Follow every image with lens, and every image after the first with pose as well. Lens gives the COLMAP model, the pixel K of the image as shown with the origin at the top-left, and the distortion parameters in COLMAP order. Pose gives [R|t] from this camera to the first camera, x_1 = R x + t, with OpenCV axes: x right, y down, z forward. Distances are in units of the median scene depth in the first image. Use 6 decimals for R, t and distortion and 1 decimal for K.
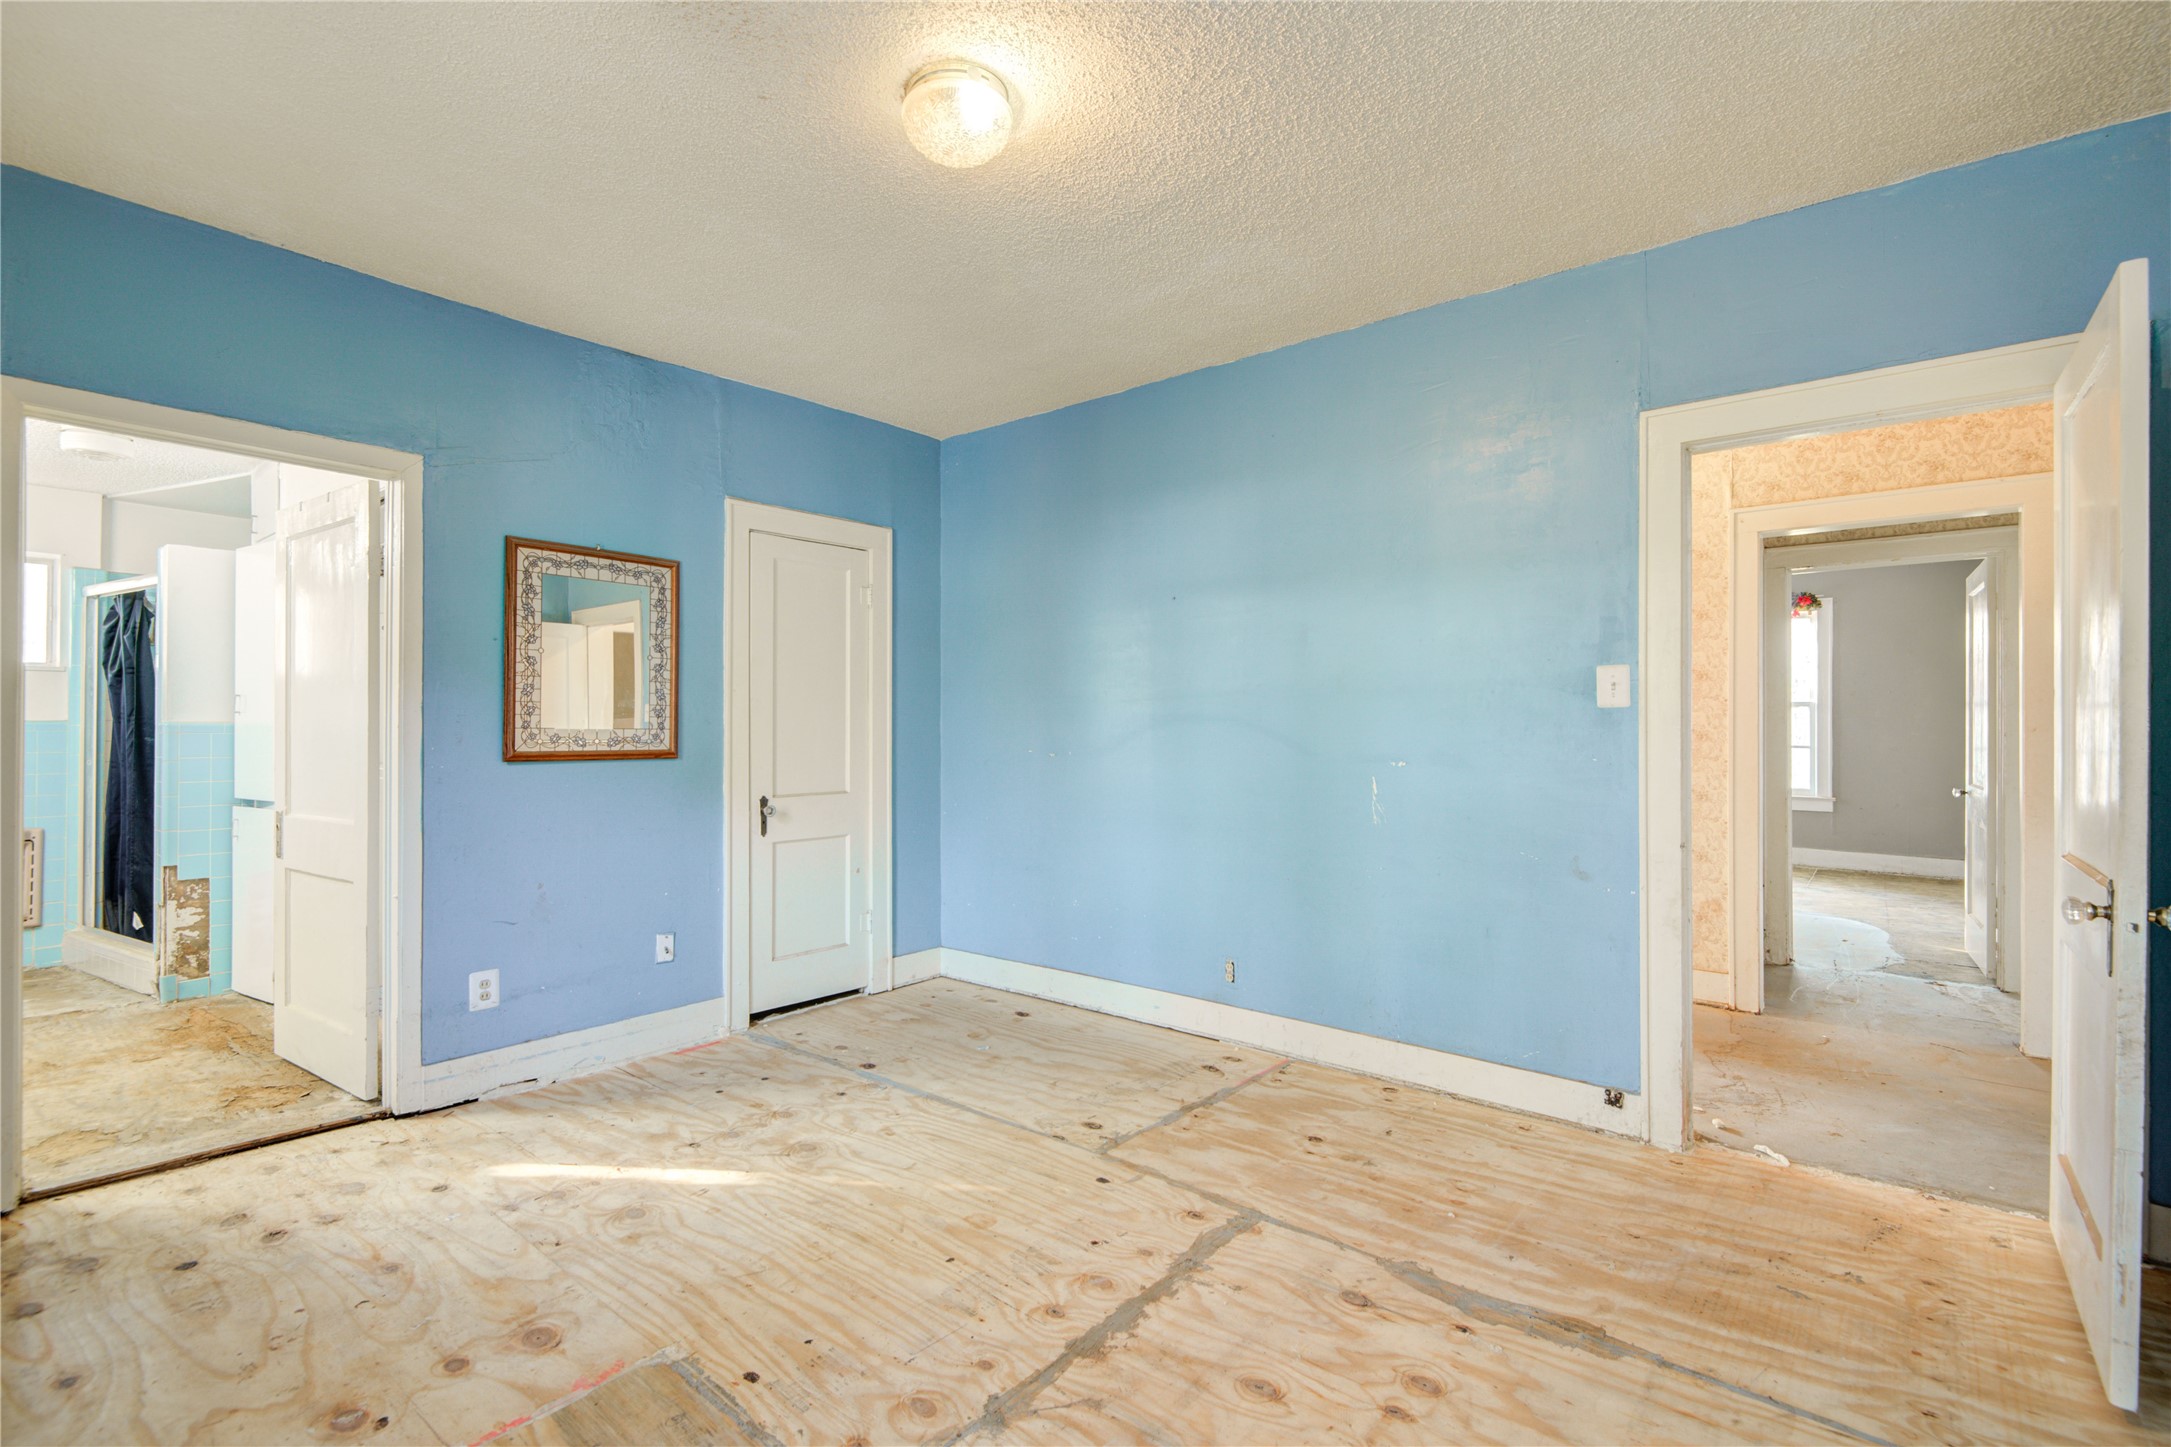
lens RADIAL K [[978.8, 0, 1084.0], [0, 978.8, 719.8], [0, 0, 1]] dist [0.017251, -0.014676]
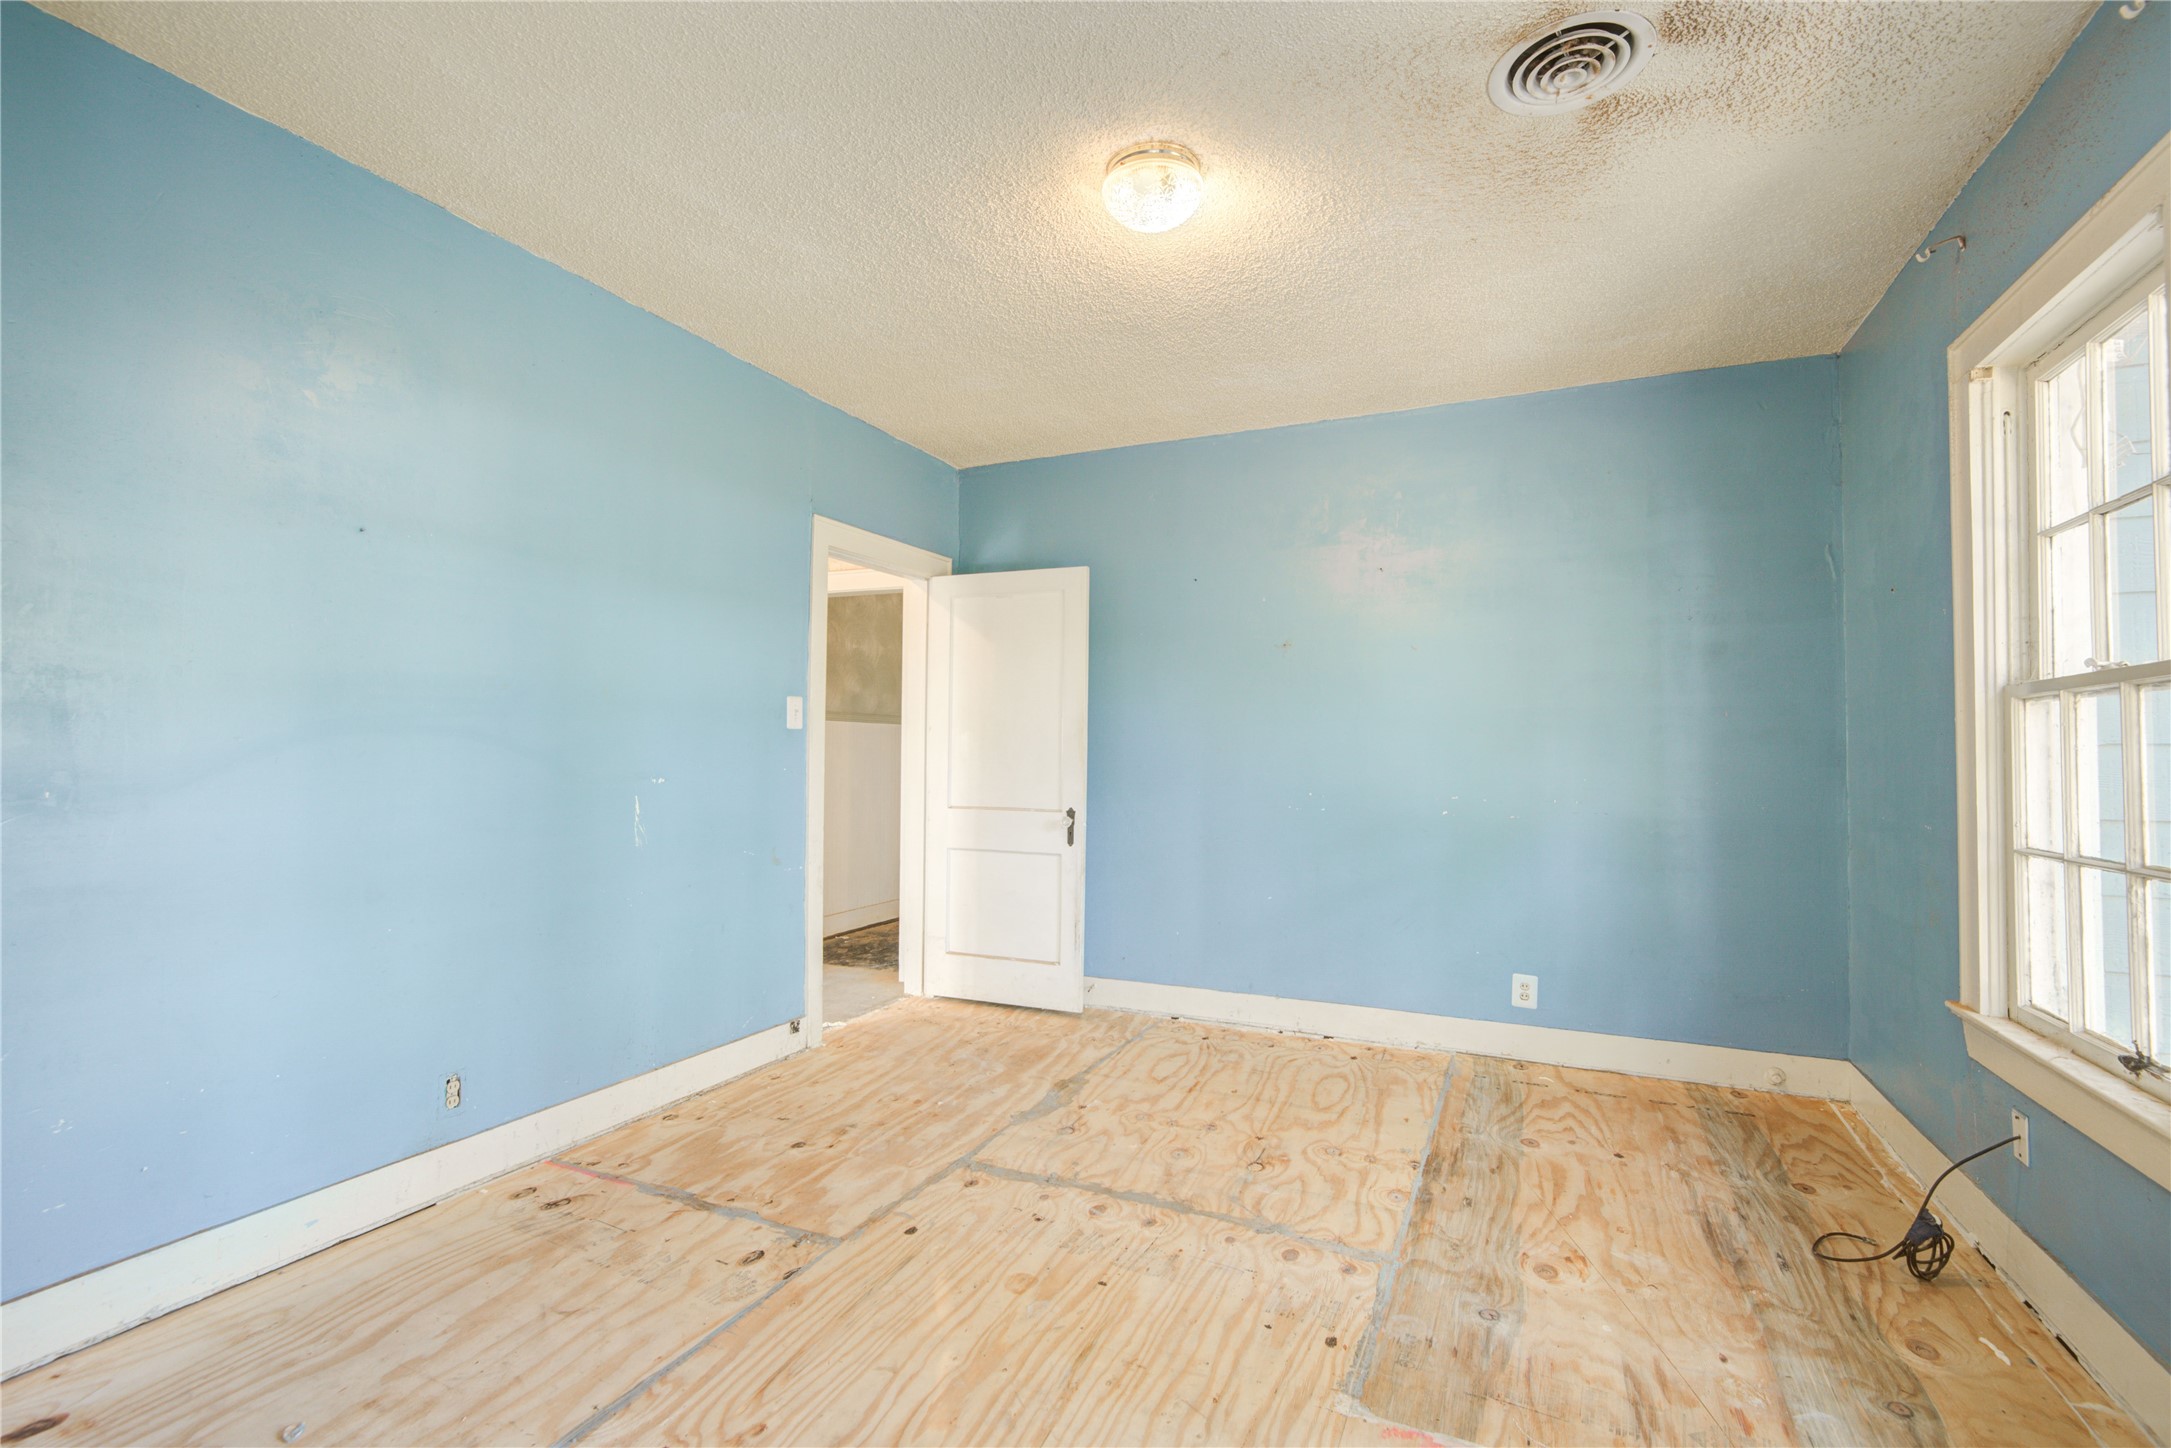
lens RADIAL K [[978.8, 0, 1084.0], [0, 978.8, 720.3], [0, 0, 1]] dist [0.017251, -0.014676]
pose [[-0.262528, 0.024607, 0.964610, -0.923741], [-0.014208, 0.999468, -0.029363, 0.009700], [-0.964820, -0.021414, -0.262039, 1.081918]]
